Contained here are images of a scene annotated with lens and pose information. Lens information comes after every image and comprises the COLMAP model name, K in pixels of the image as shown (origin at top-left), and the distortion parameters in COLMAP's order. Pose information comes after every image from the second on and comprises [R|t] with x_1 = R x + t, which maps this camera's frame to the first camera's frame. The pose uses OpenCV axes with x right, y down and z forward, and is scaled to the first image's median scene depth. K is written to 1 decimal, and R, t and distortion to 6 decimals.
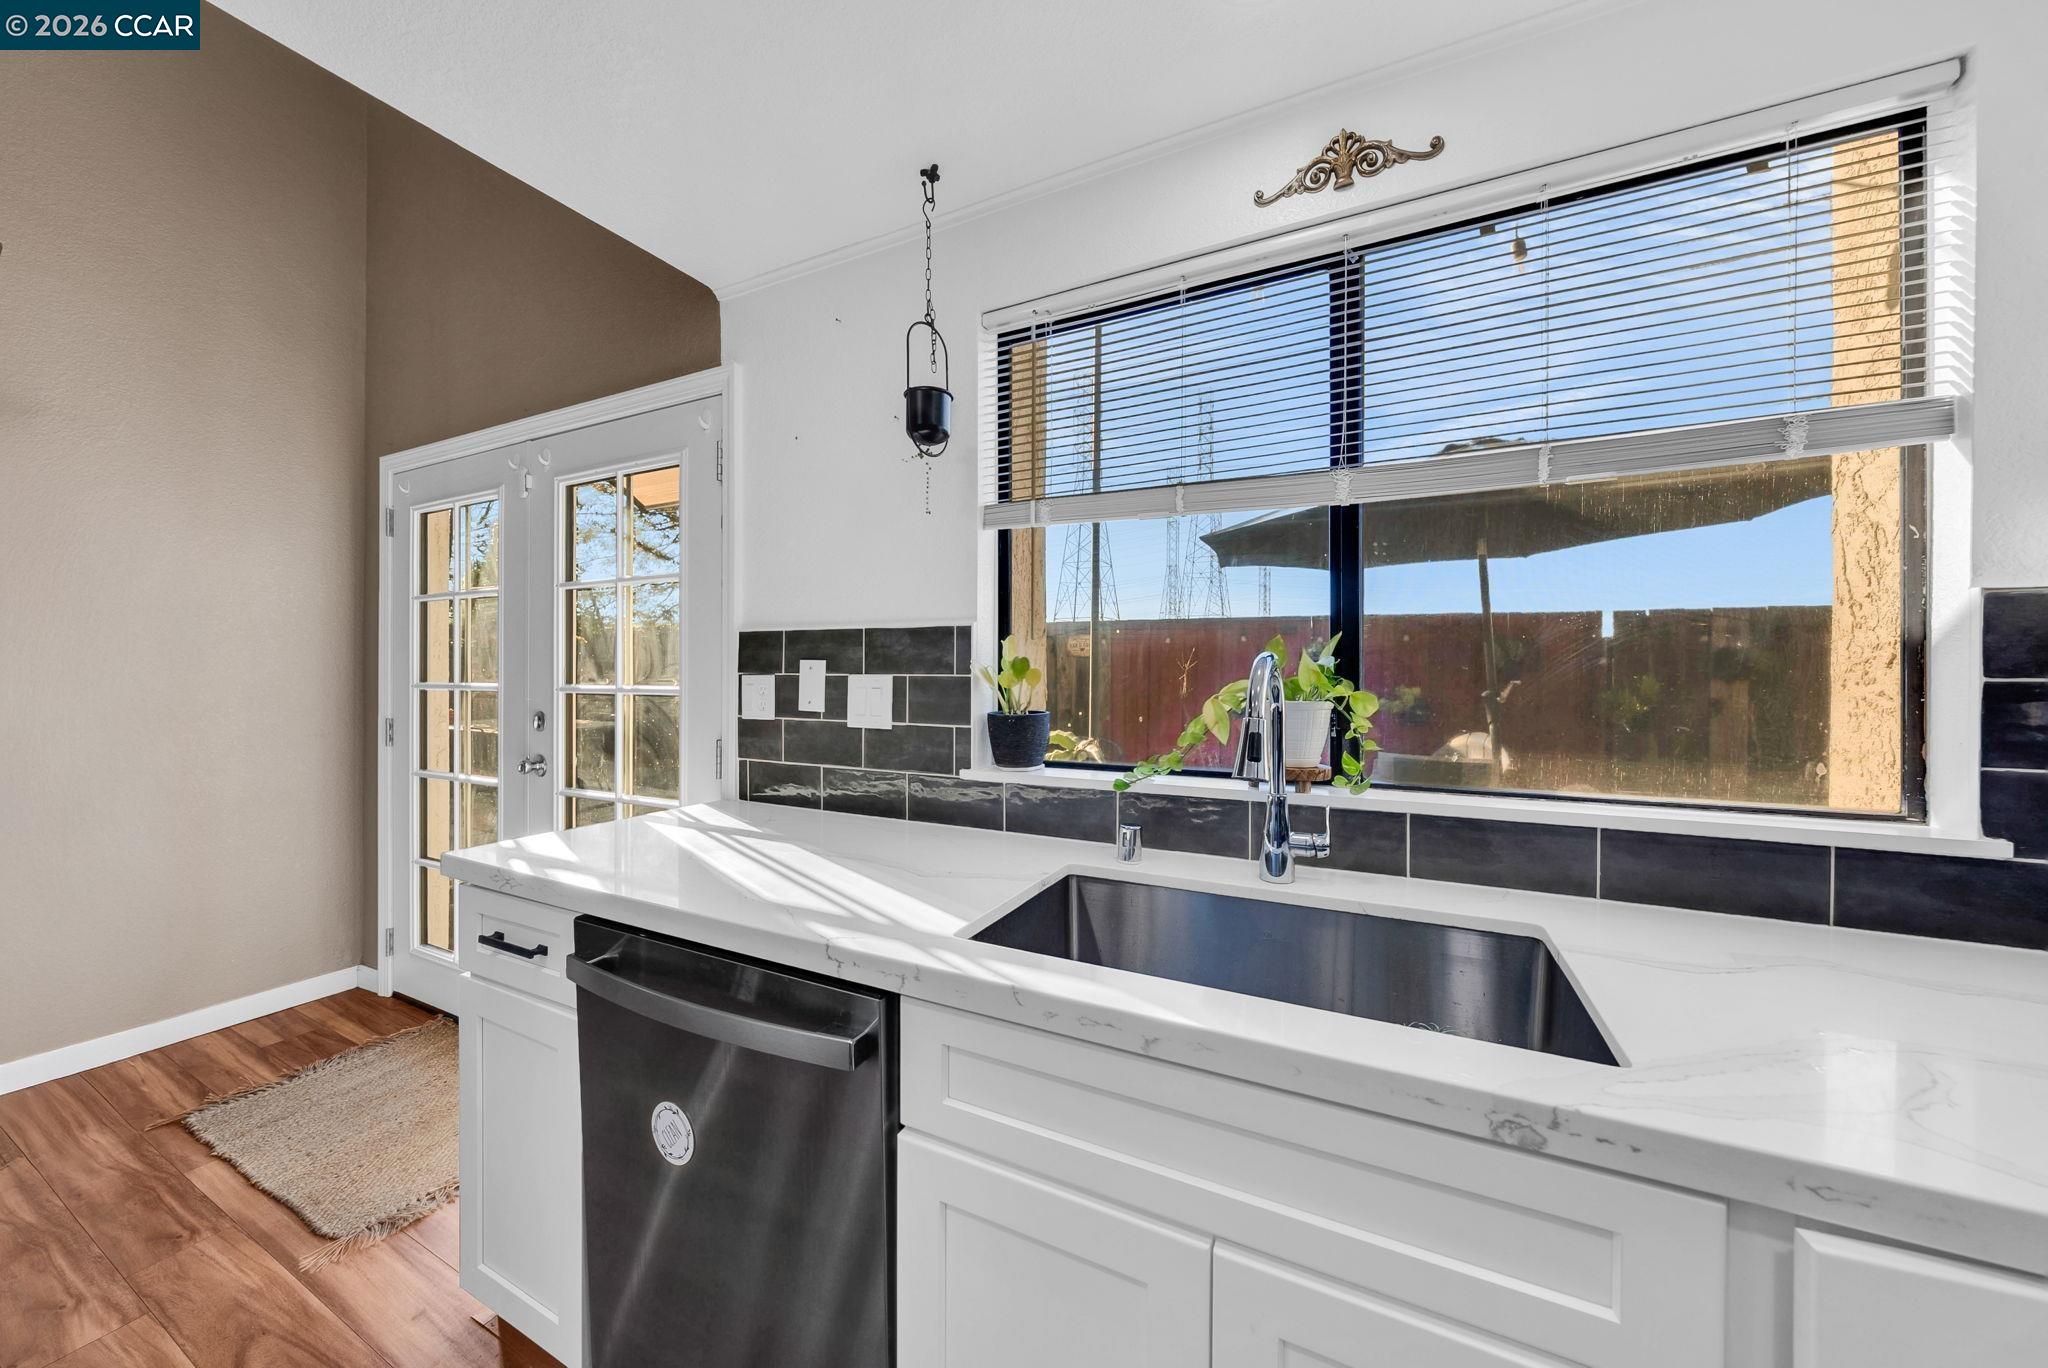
lens RADIAL K [[703.7, 0, 1027.2], [0, 703.7, 677.8], [0, 0, 1]] dist [-0.002403, 0.000150]
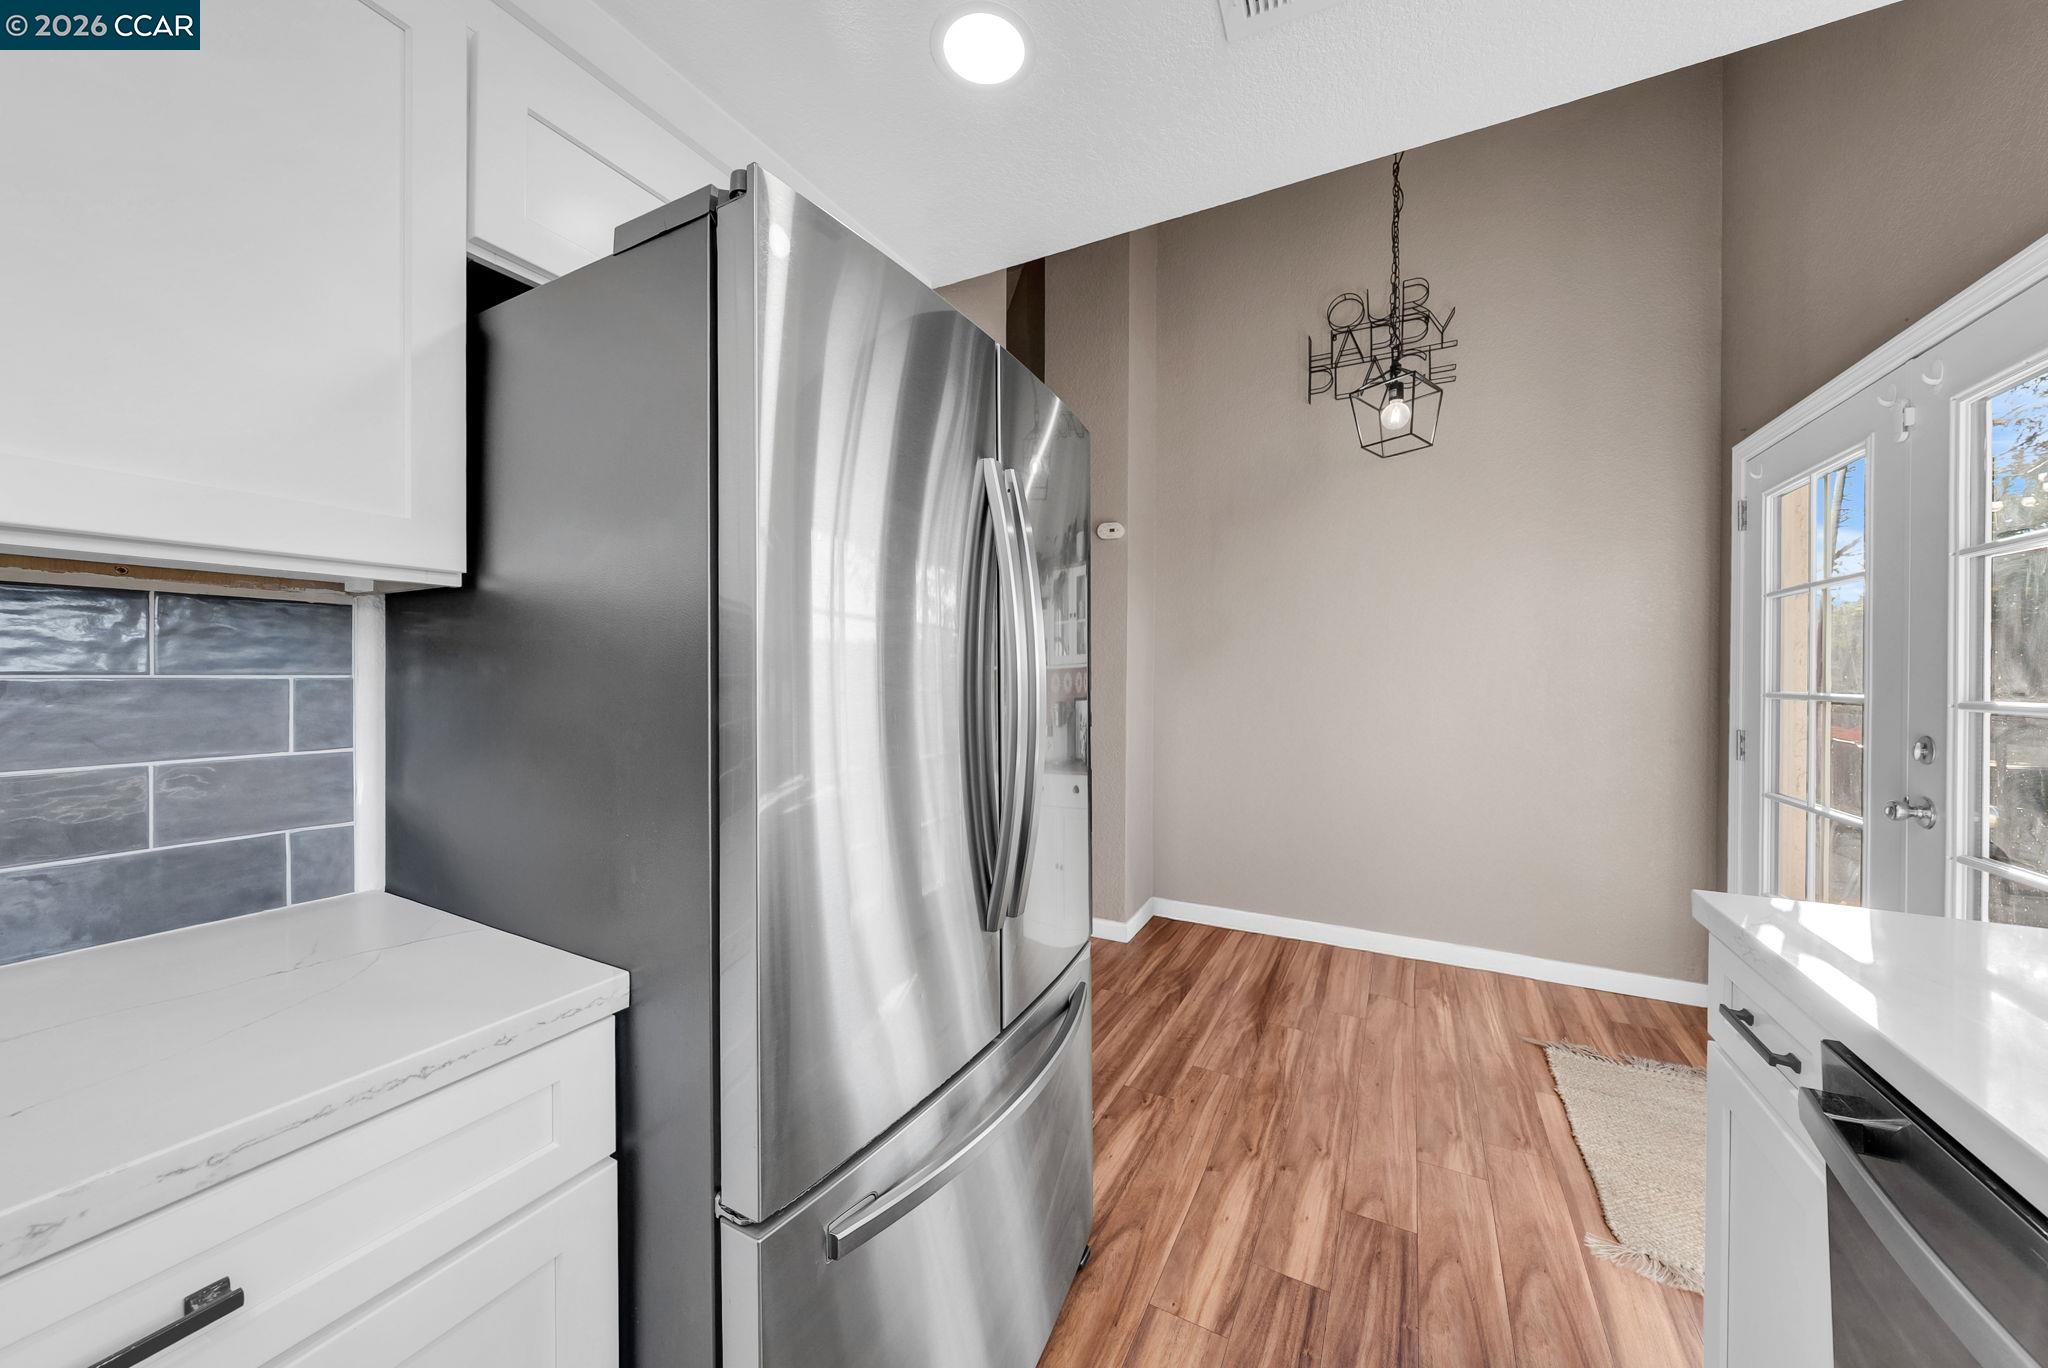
lens RADIAL K [[703.7, 0, 1029.0], [0, 703.7, 675.0], [0, 0, 1]] dist [-0.002403, 0.000150]
pose [[-0.019042, -0.003056, -0.999814, 0.029979], [-0.008309, 0.999961, -0.002899, -0.004004], [0.999784, 0.008252, -0.019067, 0.115711]]
